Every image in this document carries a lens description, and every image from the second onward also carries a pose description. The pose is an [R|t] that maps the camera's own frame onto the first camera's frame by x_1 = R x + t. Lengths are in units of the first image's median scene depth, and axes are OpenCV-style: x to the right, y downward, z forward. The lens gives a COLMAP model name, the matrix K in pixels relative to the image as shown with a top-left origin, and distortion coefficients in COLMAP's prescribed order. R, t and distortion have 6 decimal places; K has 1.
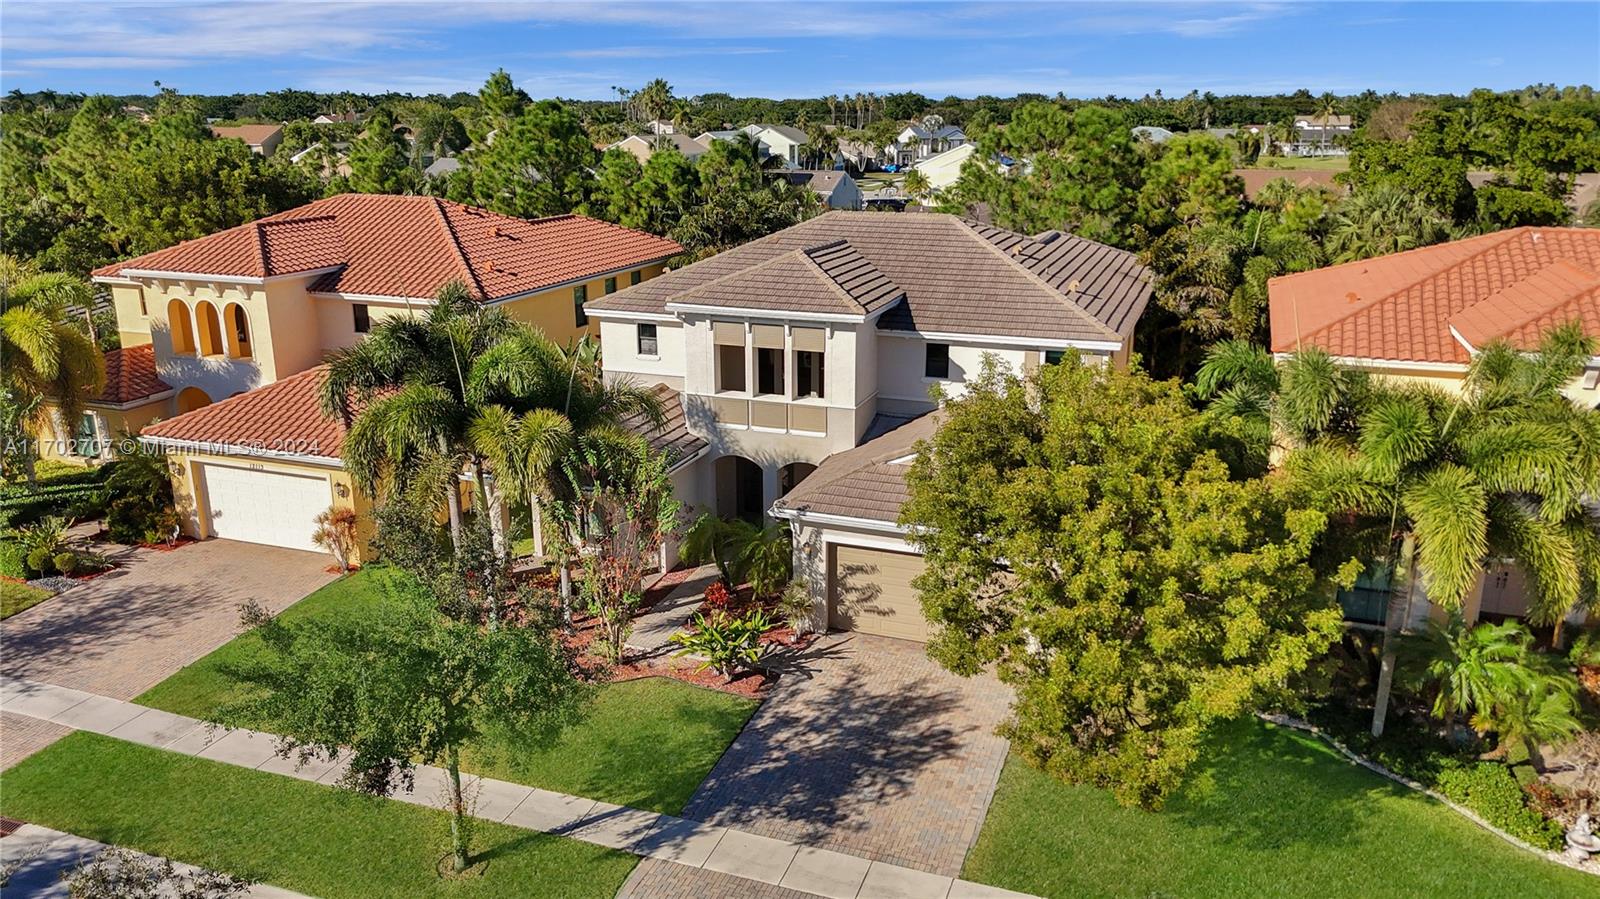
lens RADIAL K [[1176.5, 0, 807.2], [0, 1176.5, 455.1], [0, 0, 1]] dist [0.056628, -0.046444]
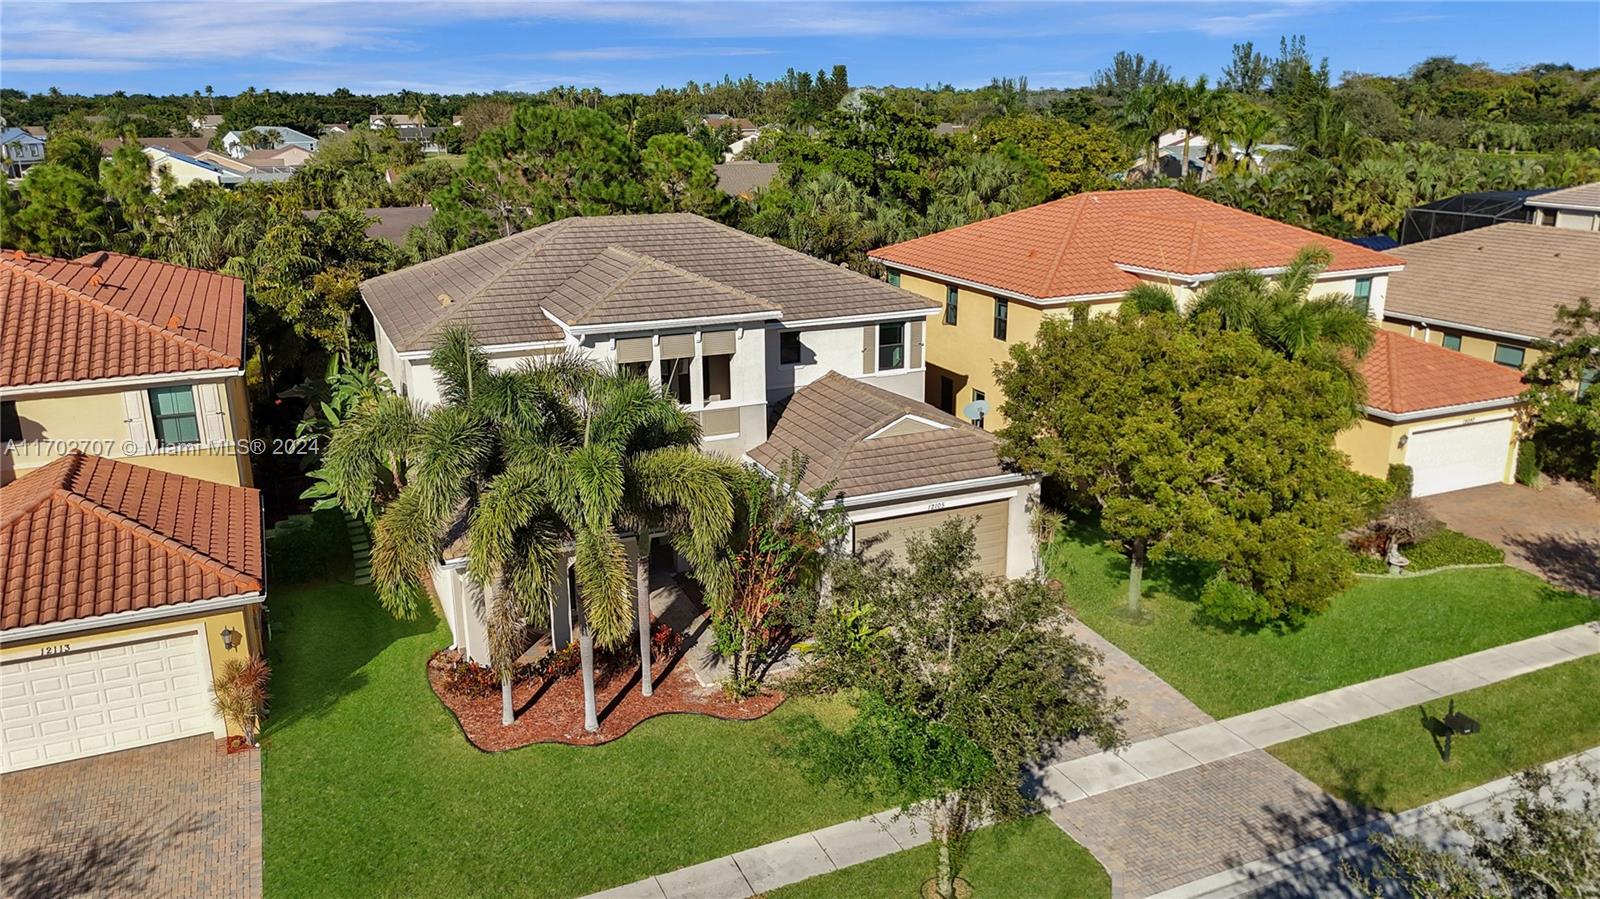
lens RADIAL K [[1176.5, 0, 808.0], [0, 1176.5, 450.9], [0, 0, 1]] dist [0.056628, -0.046444]
pose [[0.716884, -0.202705, 0.667075, -0.617161], [0.204176, 0.975891, 0.077124, -0.069013], [-0.666626, 0.080912, 0.740988, 0.212199]]
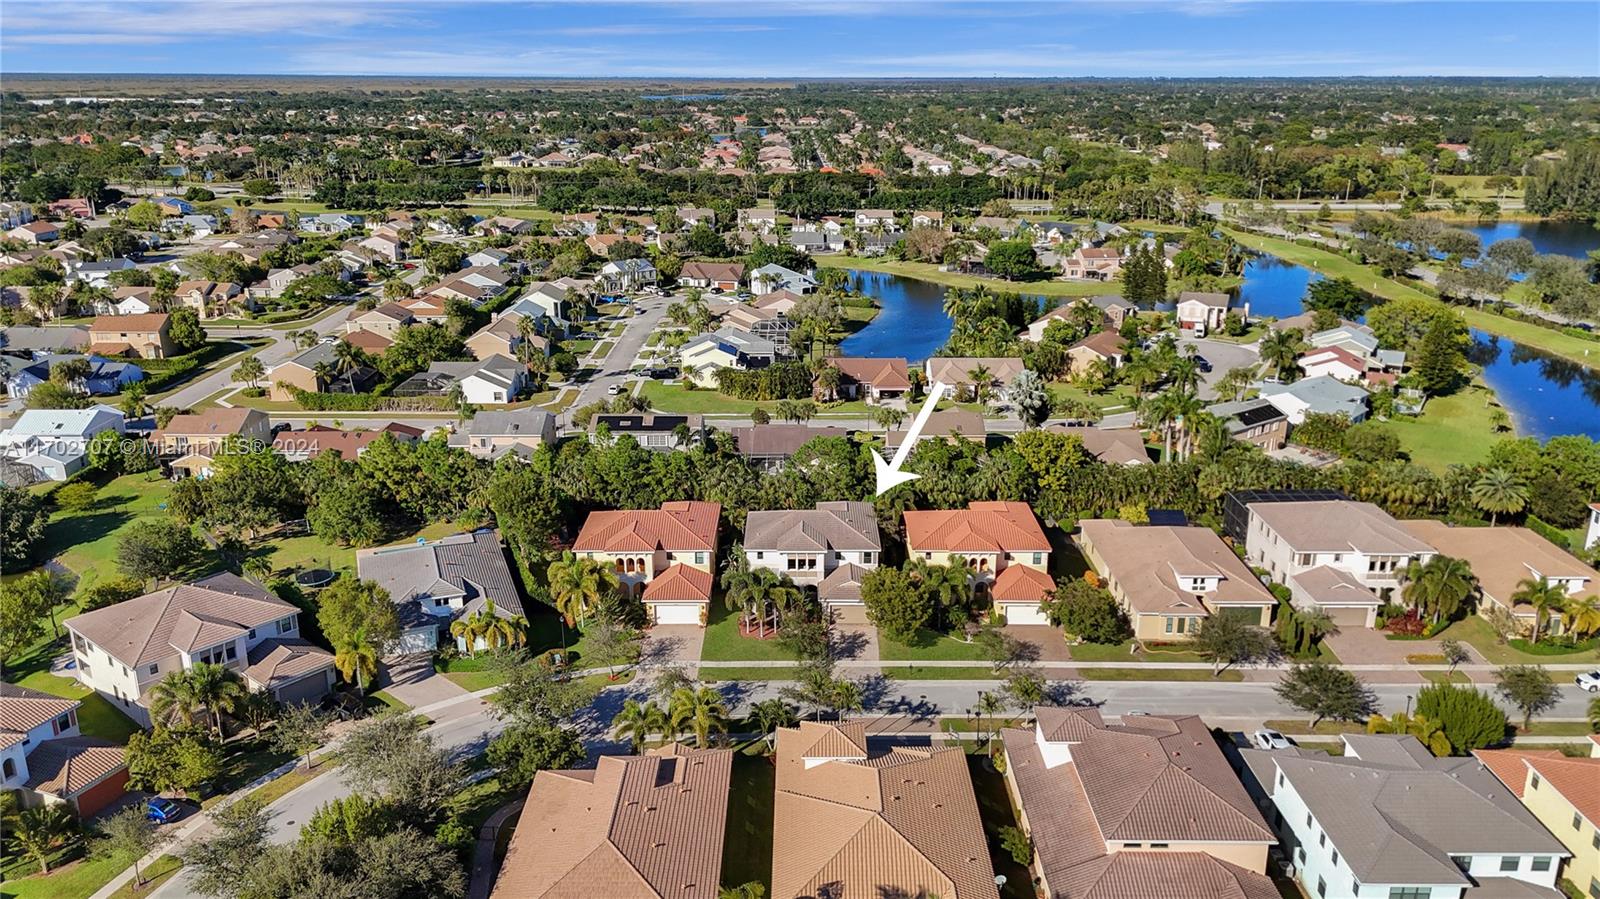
lens RADIAL K [[1176.5, 0, 796.9], [0, 1176.5, 439.3], [0, 0, 1]] dist [0.056628, -0.046444]
pose [[0.941205, -0.100310, 0.322599, -1.352834], [0.097485, 0.994924, 0.024946, -0.619161], [-0.323464, 0.007970, 0.946207, -2.948589]]
